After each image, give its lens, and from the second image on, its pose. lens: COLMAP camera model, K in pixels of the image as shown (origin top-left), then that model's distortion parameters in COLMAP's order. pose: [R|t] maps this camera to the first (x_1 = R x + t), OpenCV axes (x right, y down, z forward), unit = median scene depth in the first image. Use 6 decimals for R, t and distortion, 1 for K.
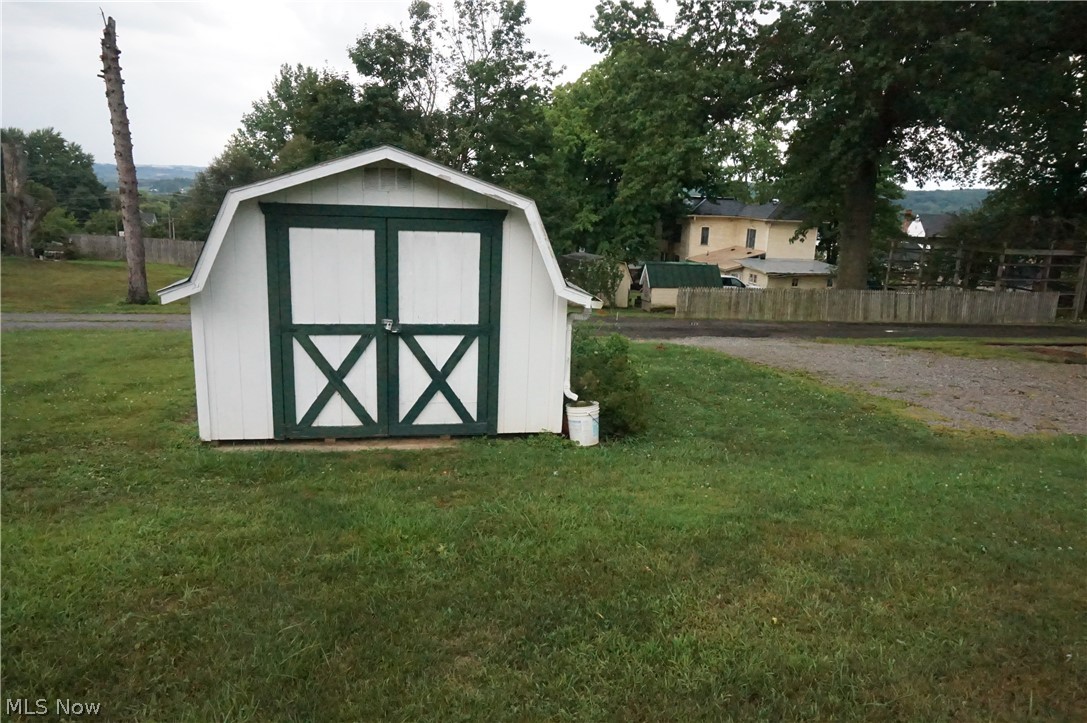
lens RADIAL K [[727.8, 0, 548.4], [0, 727.8, 362.0], [0, 0, 1]] dist [-0.027836, 0.012952]
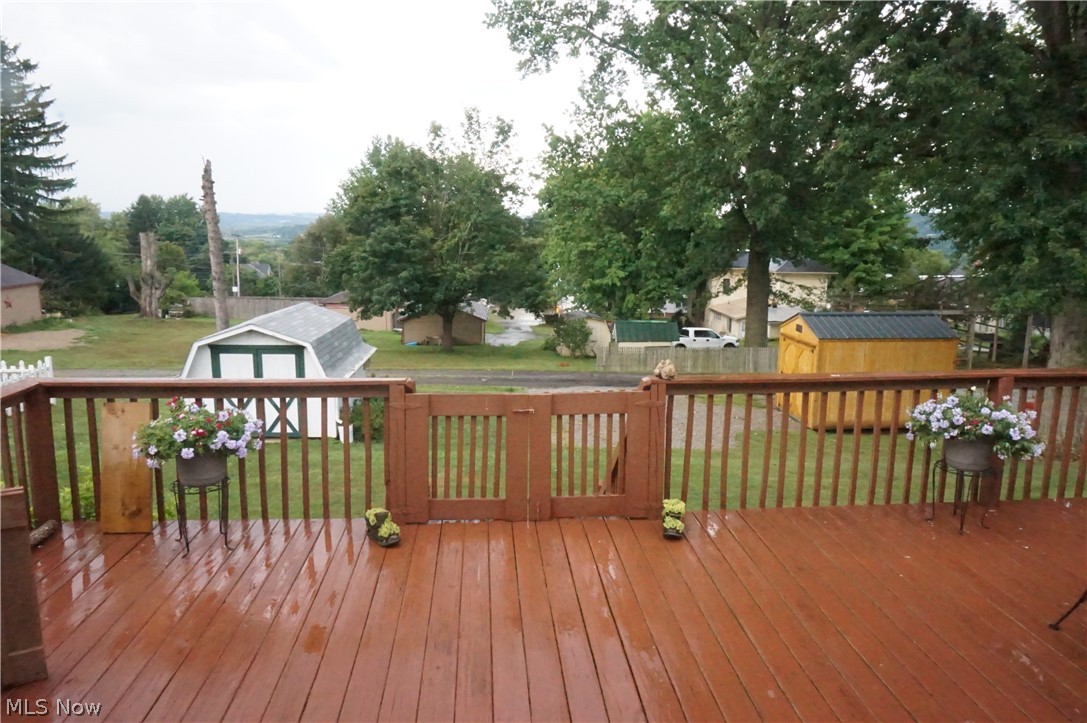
lens RADIAL K [[727.8, 0, 539.5], [0, 727.8, 362.6], [0, 0, 1]] dist [-0.027836, 0.012952]
pose [[0.989217, -0.001322, -0.146455, 0.131048], [-0.006126, 0.998711, -0.050393, -0.003685], [0.146332, 0.050746, 0.987933, -0.157352]]
